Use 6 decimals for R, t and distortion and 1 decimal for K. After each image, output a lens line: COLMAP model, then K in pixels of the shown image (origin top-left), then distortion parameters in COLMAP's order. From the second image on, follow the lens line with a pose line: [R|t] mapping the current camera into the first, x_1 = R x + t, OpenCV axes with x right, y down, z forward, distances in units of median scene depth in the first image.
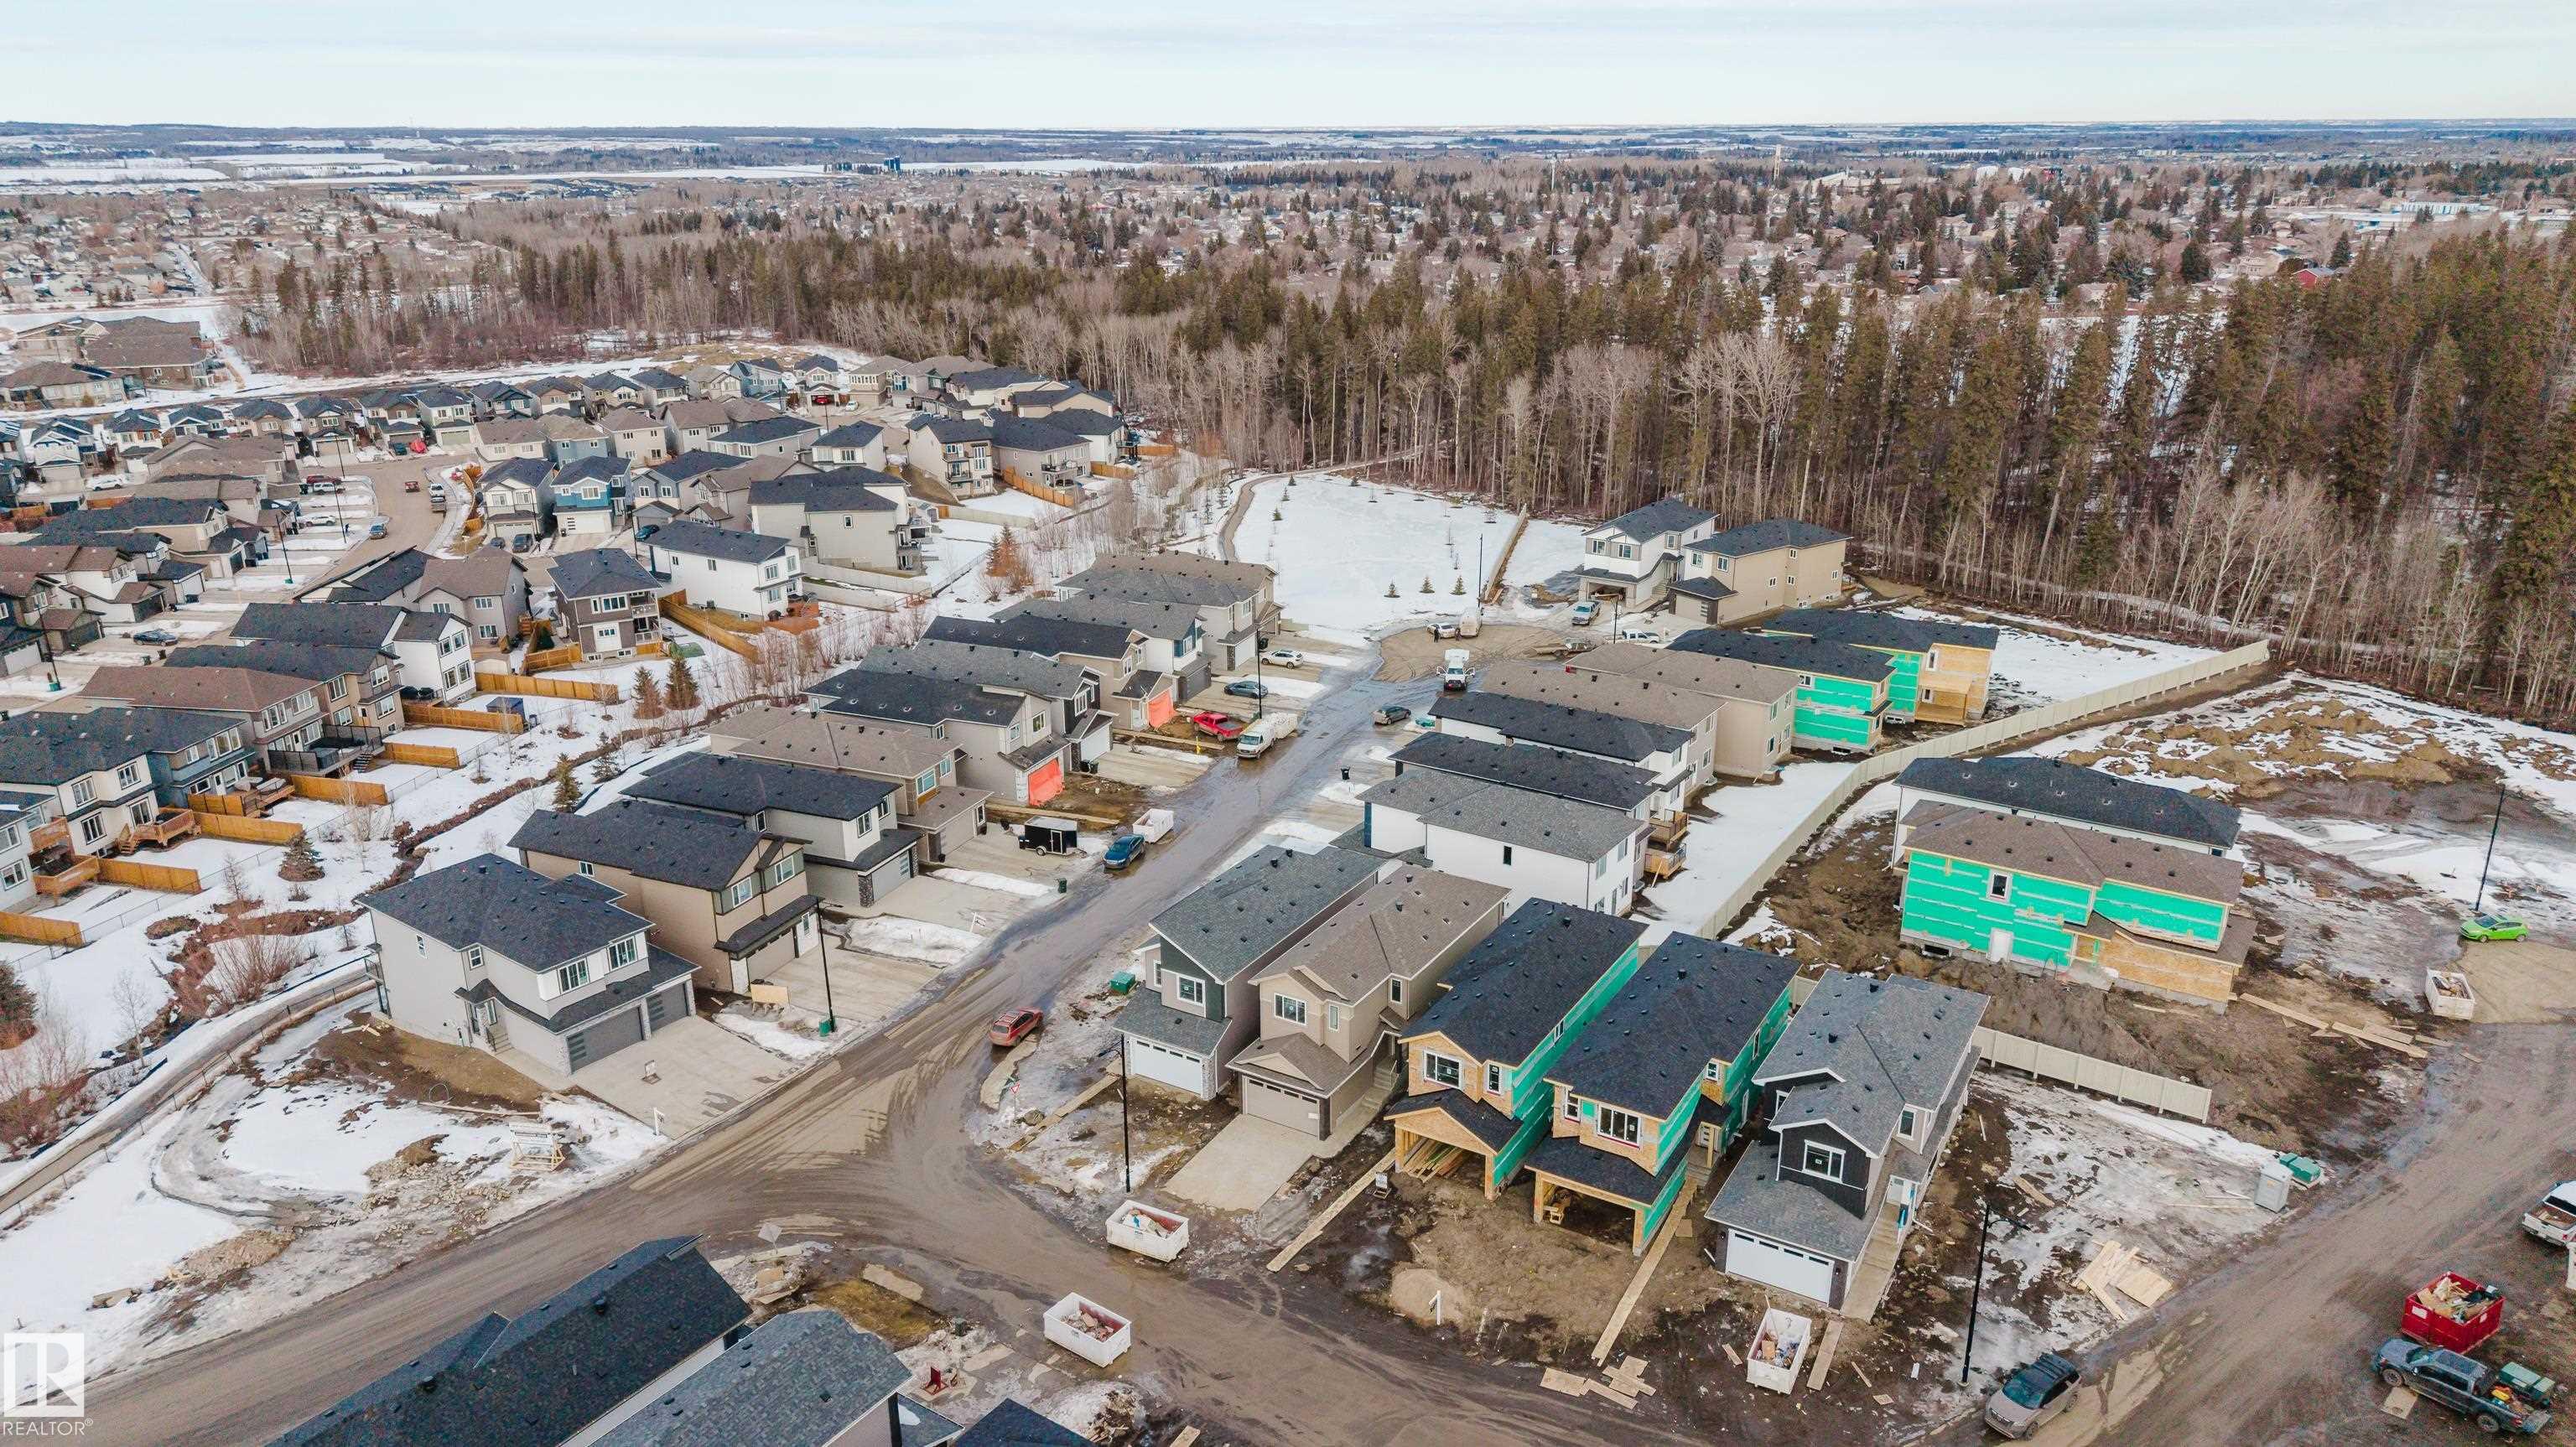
lens RADIAL K [[1740.4, 0, 1272.9], [0, 1740.4, 712.0], [0, 0, 1]] dist [0.046979, -0.060969]
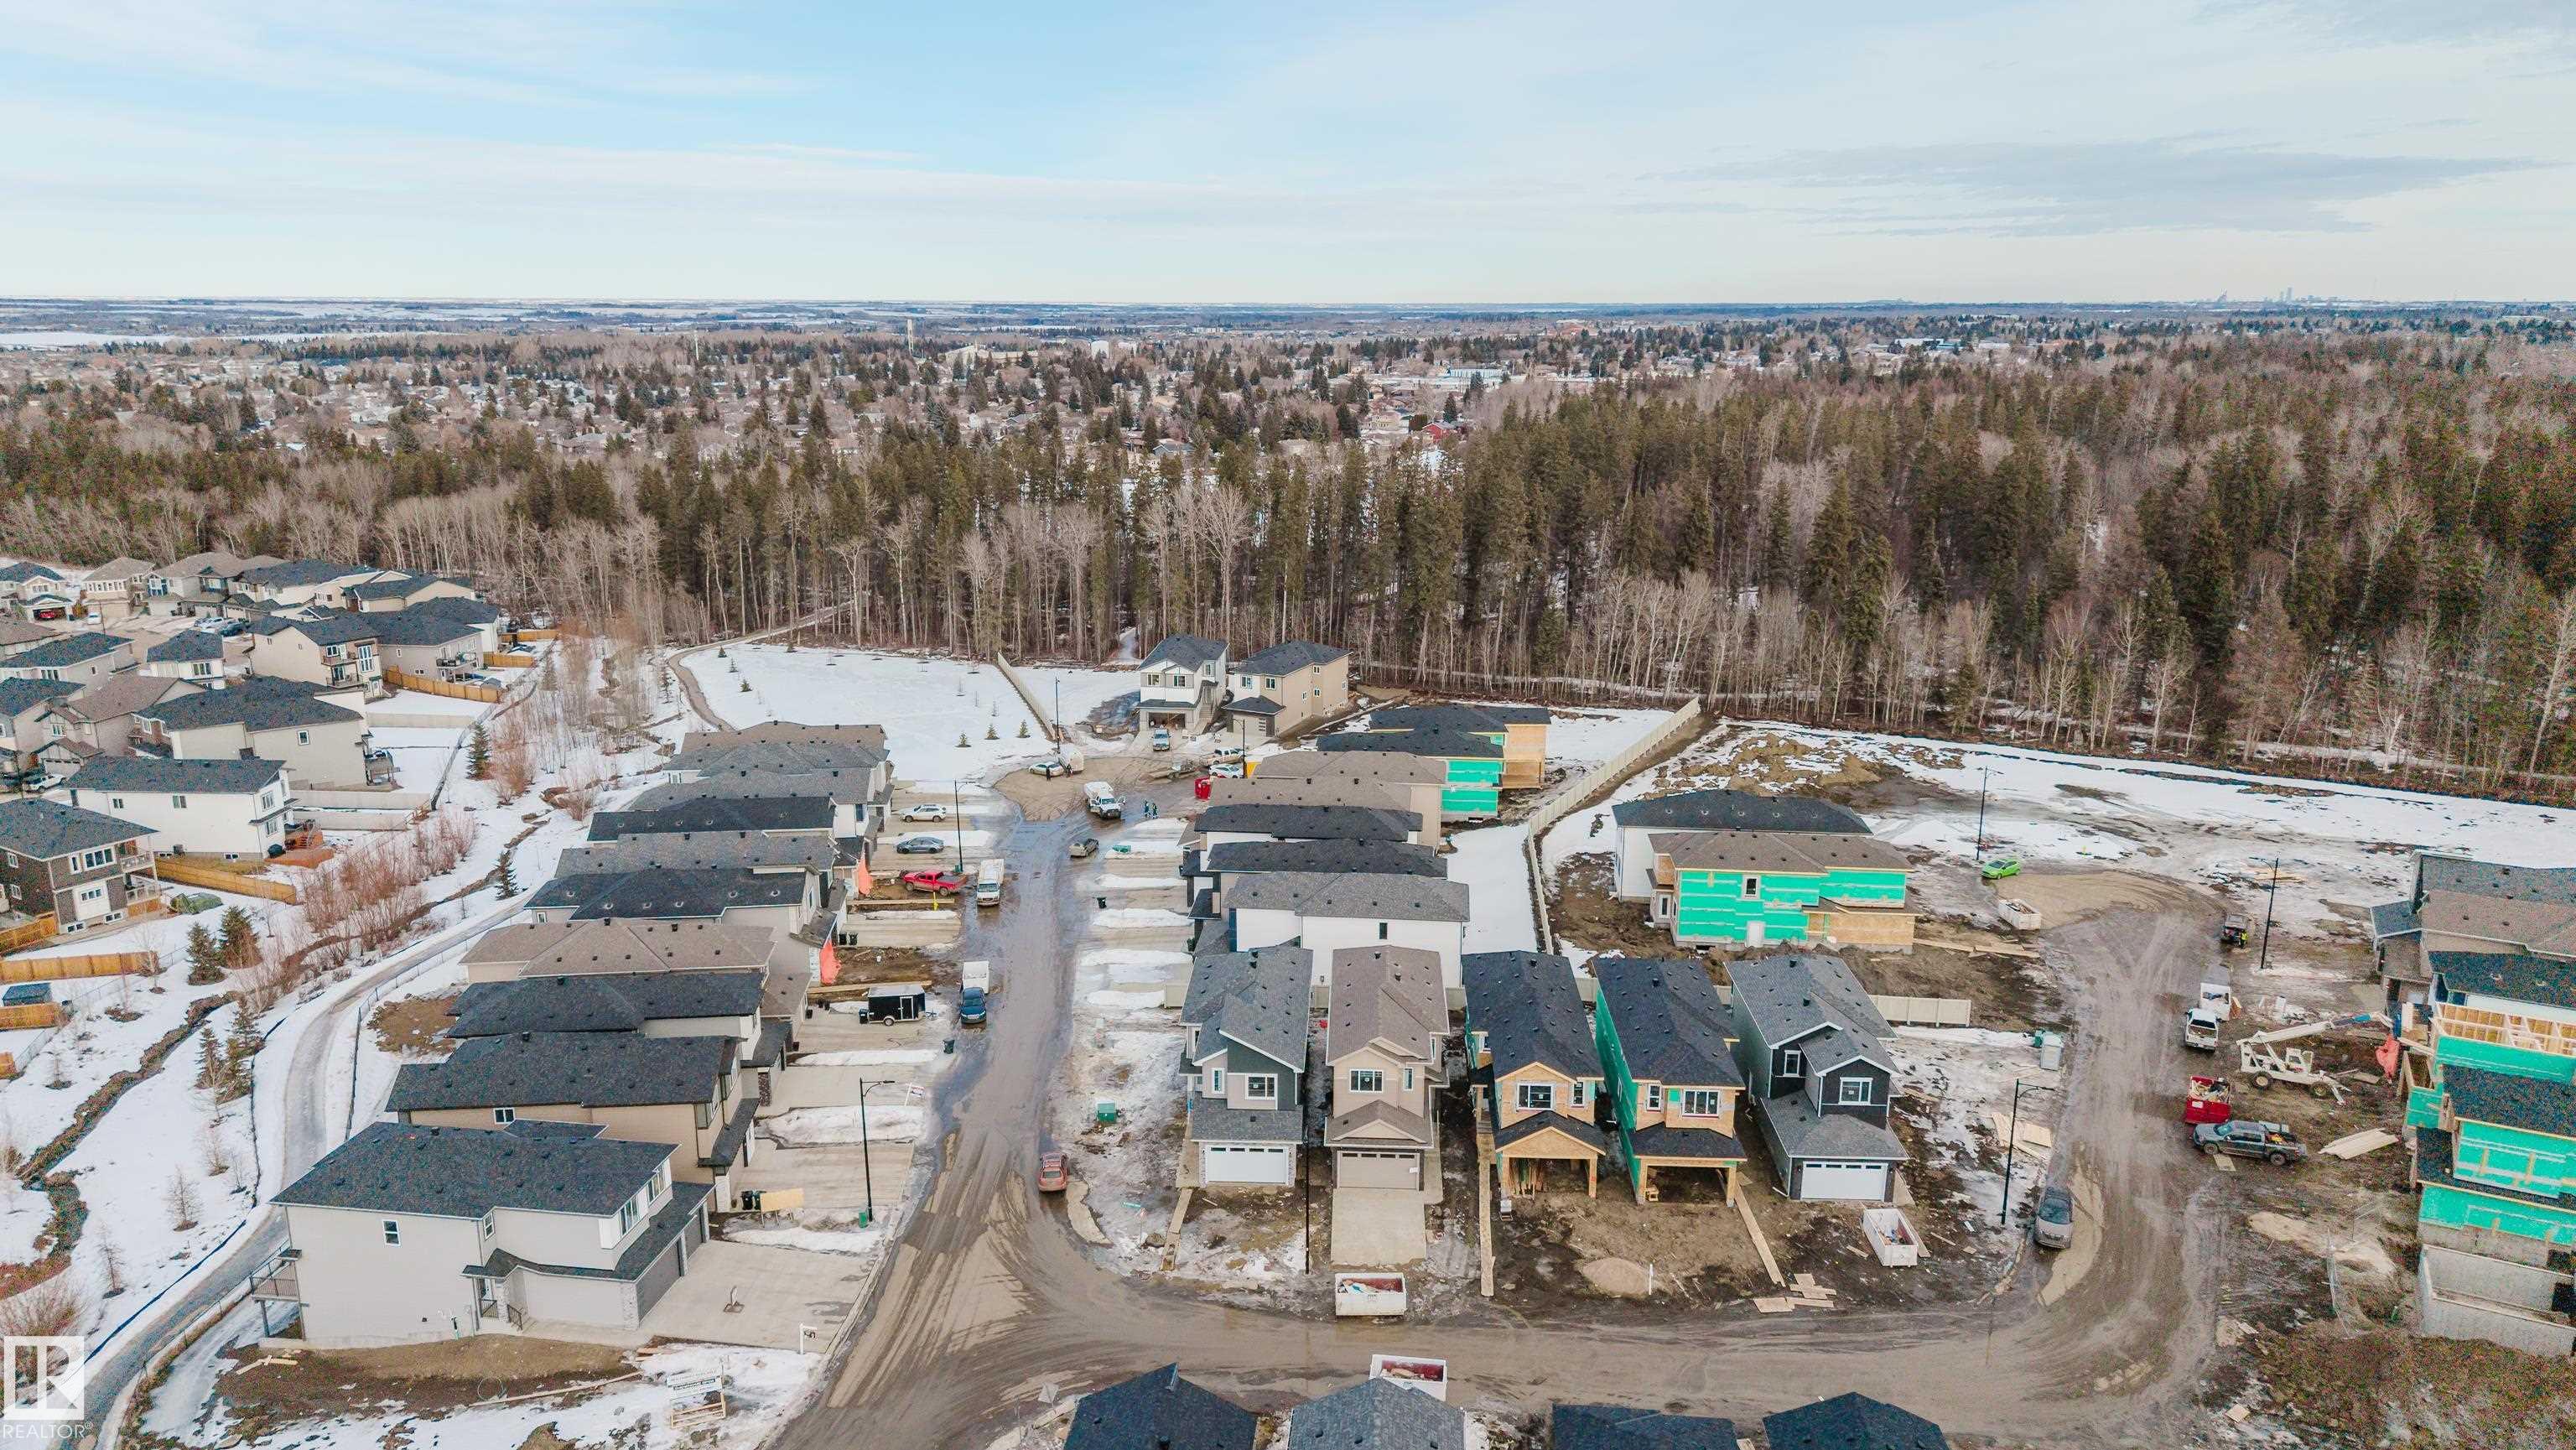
lens RADIAL K [[1740.7, 0, 1282.2], [0, 1740.7, 703.0], [0, 0, 1]] dist [0.046979, -0.060969]
pose [[0.876233, -0.100003, 0.471398, -0.436317], [0.145503, 0.987477, -0.060976, -0.004491], [-0.459397, 0.122019, 0.879810, 0.021102]]
